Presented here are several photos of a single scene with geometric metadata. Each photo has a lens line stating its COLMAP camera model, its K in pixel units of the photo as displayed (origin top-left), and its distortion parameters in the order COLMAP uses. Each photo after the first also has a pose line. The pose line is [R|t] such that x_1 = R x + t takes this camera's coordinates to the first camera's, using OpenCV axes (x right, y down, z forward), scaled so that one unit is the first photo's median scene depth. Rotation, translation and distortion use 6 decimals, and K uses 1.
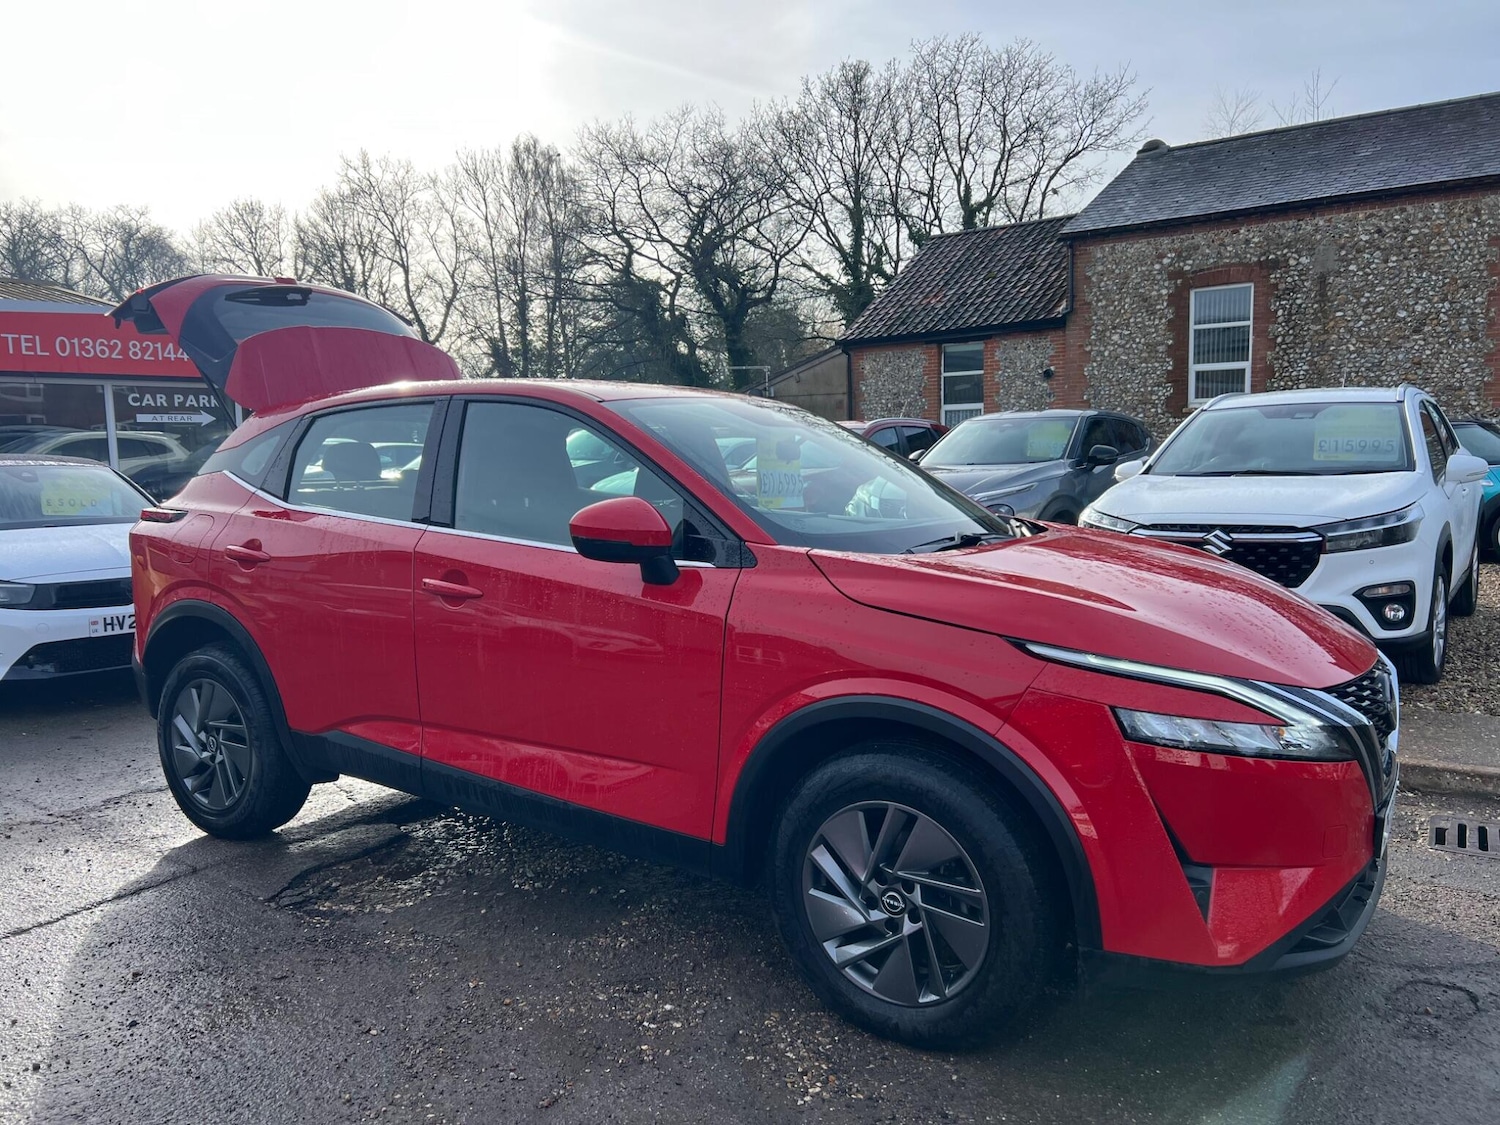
lens RADIAL K [[1107.8, 0, 744.4], [0, 1107.8, 559.9], [0, 0, 1]] dist [0.044911, -0.046975]
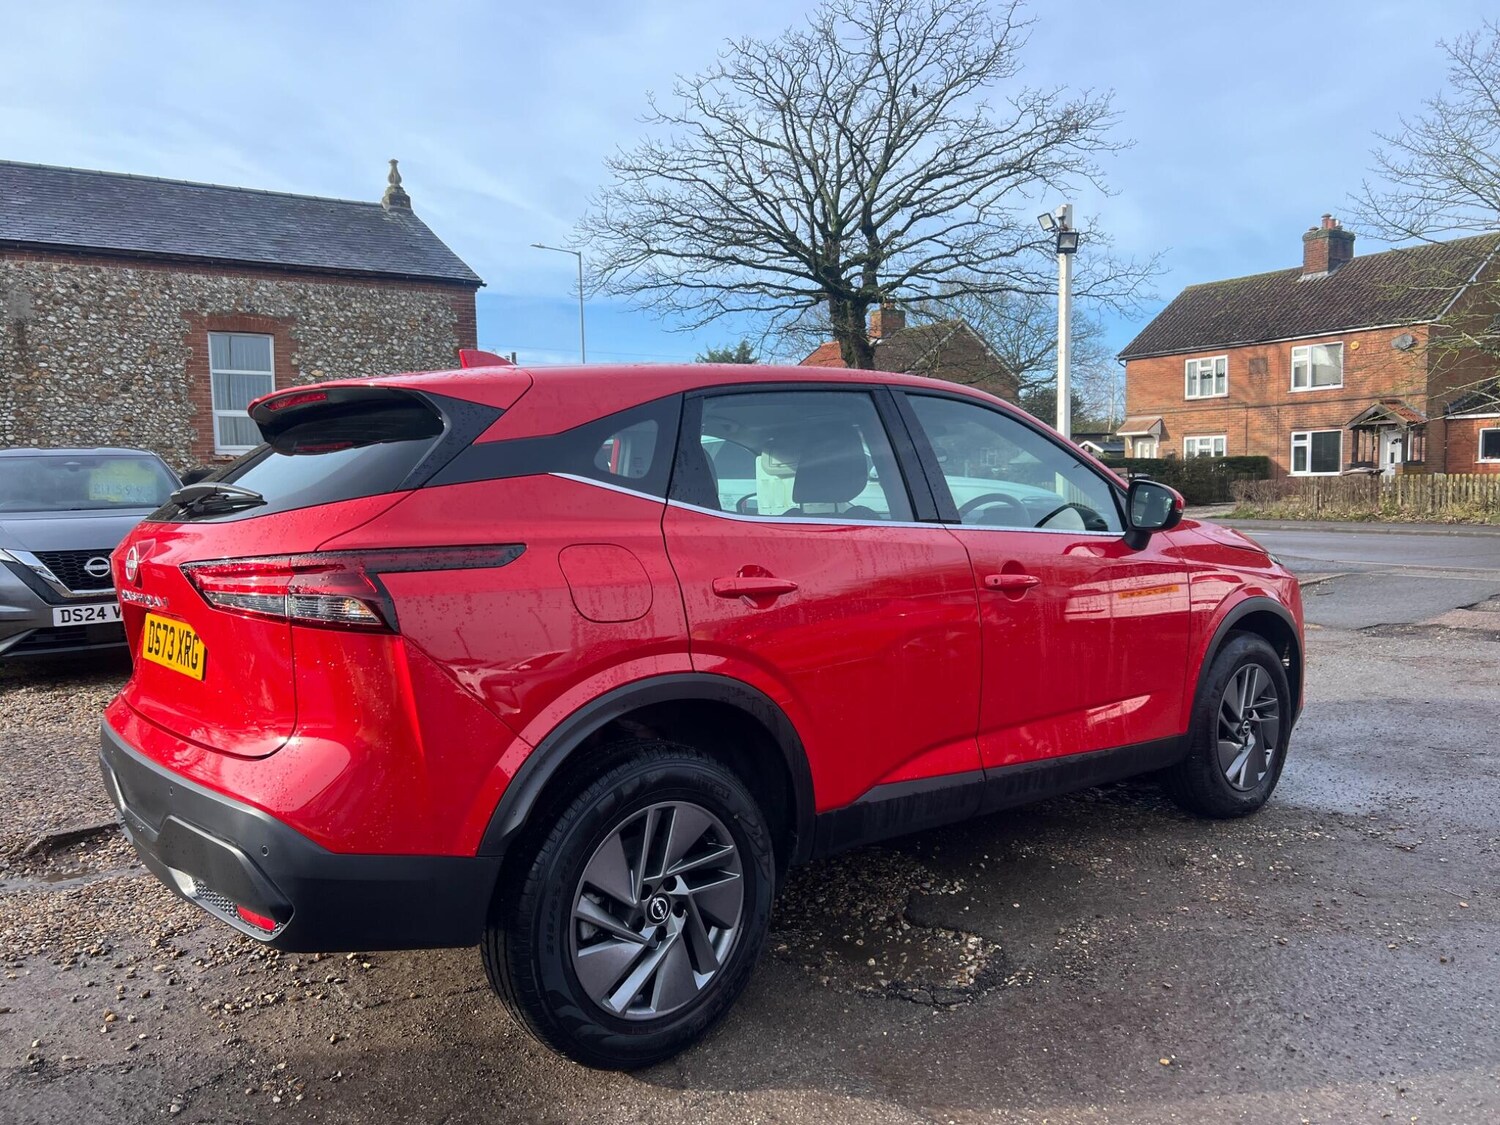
lens RADIAL K [[1107.8, 0, 744.4], [0, 1107.8, 559.9], [0, 0, 1]] dist [0.044911, -0.046975]
pose [[0.291202, -0.062126, 0.954642, -0.177727], [0.119701, 0.992413, 0.028071, -0.006780], [-0.949143, 0.106098, 0.296430, 0.129373]]
